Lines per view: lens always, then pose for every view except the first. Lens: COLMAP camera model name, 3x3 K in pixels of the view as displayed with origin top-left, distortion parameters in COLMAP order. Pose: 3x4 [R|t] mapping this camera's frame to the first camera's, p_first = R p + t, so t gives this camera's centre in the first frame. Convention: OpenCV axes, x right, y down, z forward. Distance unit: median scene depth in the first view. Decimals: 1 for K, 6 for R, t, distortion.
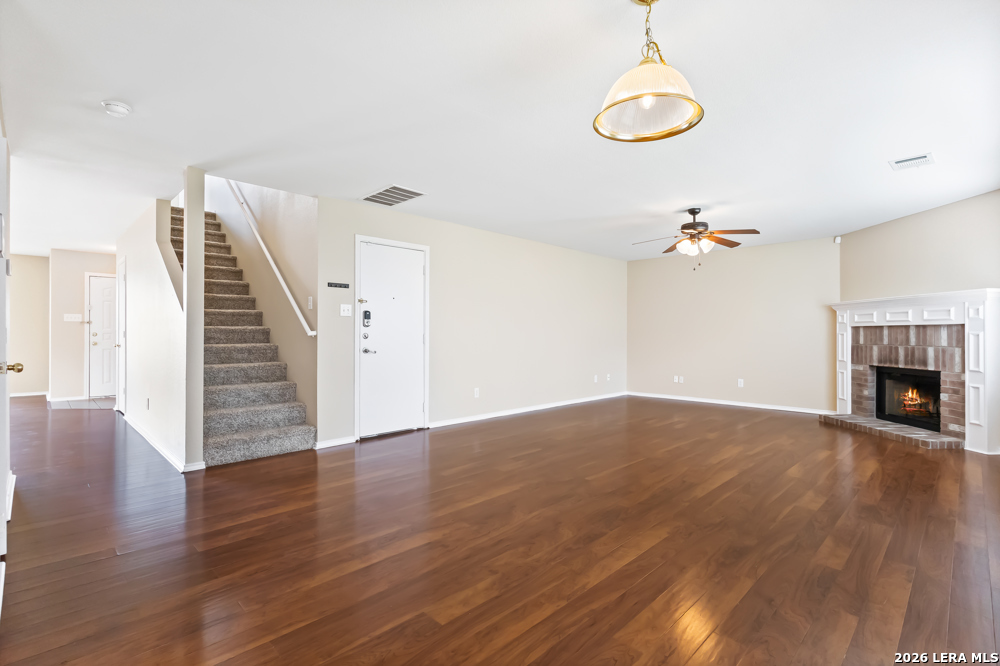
lens RADIAL K [[468.9, 0, 492.4], [0, 468.9, 342.0], [0, 0, 1]] dist [0.004977, 0.000541]
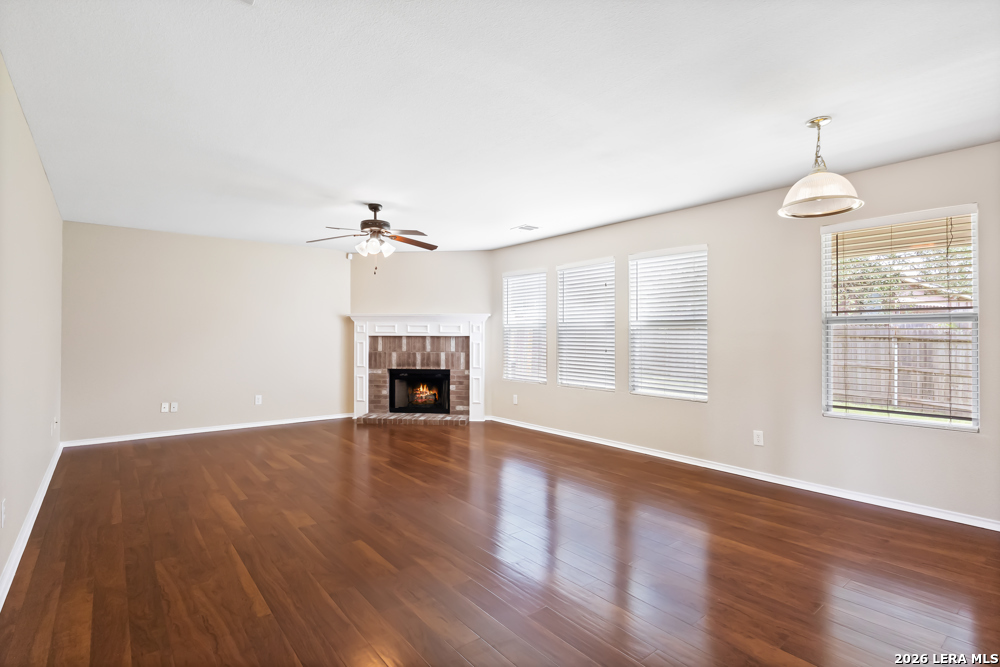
lens RADIAL K [[498.2, 0, 492.9], [0, 498.2, 332.4], [0, 0, 1]] dist [-0.003784, 0.005464]
pose [[0.095241, 0.007465, 0.995426, -0.472524], [0.013389, 0.999872, -0.008779, -0.030913], [-0.995364, 0.014164, 0.095129, 0.679998]]
